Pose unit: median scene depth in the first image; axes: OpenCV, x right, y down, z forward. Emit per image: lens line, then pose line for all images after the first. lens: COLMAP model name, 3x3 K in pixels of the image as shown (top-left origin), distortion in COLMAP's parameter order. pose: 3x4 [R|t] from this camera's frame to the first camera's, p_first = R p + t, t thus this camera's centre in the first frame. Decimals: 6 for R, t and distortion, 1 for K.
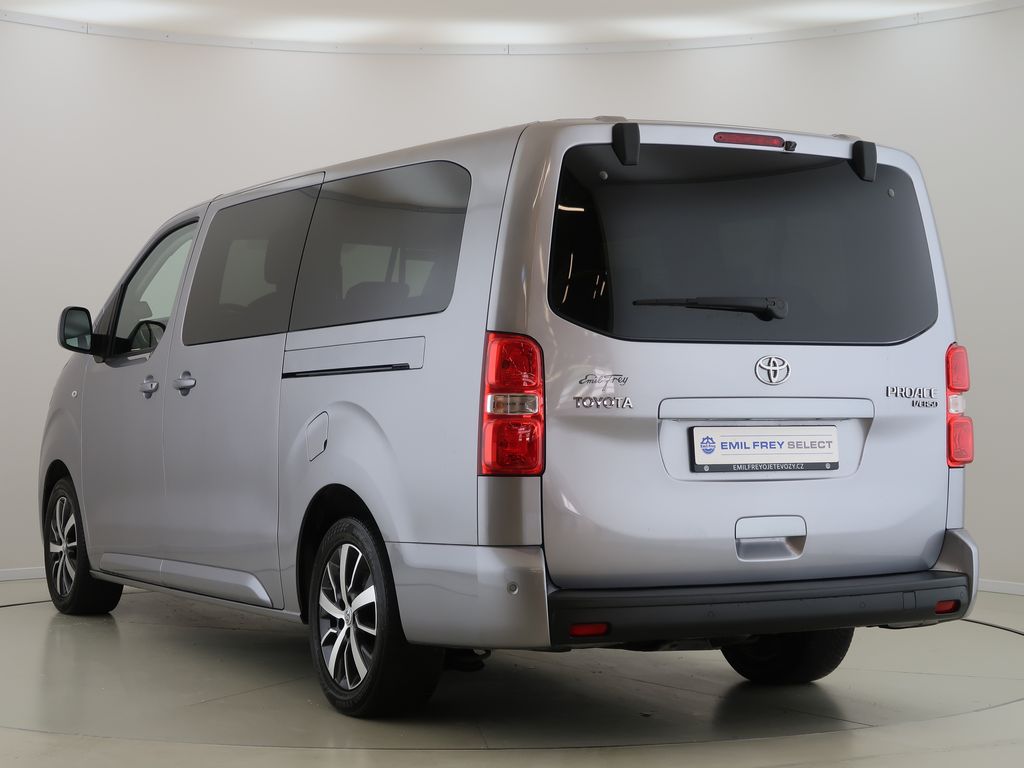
lens RADIAL K [[1935.6, 0, 509.4], [0, 1935.6, 389.7], [0, 0, 1]] dist [0.020928, 0.000000]
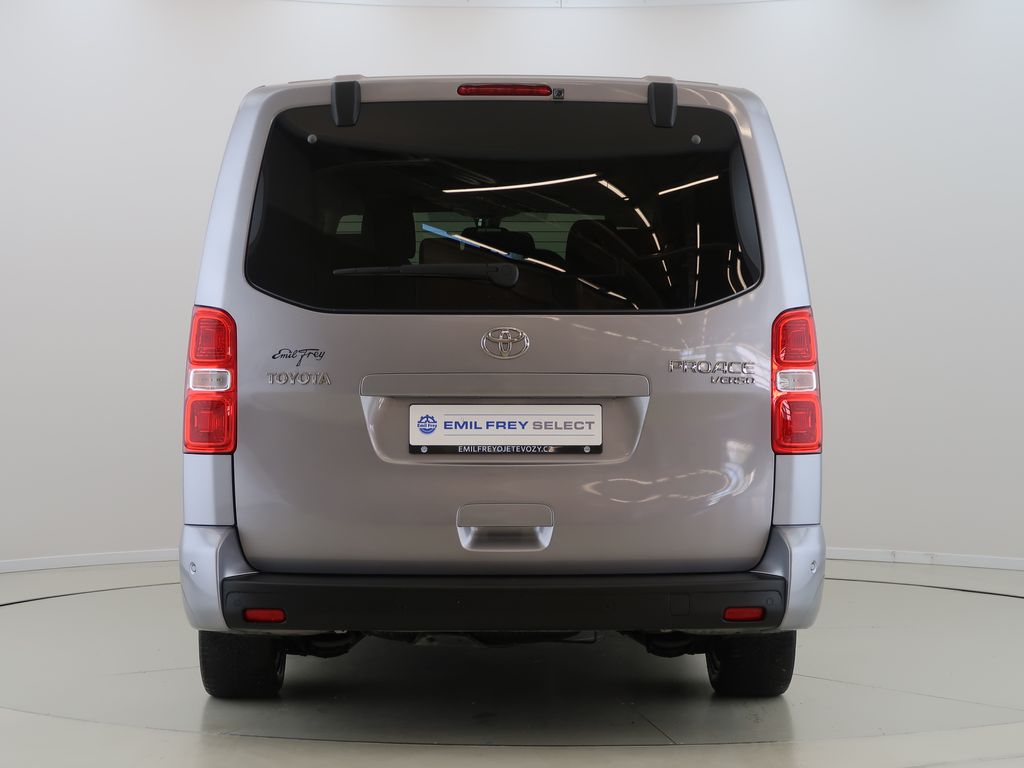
lens RADIAL K [[1731.7, 0, 510.3], [0, 1731.7, 387.1], [0, 0, 1]] dist [-0.113817, 0.000000]
pose [[0.885937, 0.002826, -0.463798, 0.508940], [0.002998, 0.999926, 0.011819, 0.001214], [0.463797, -0.011861, 0.885862, 0.282341]]
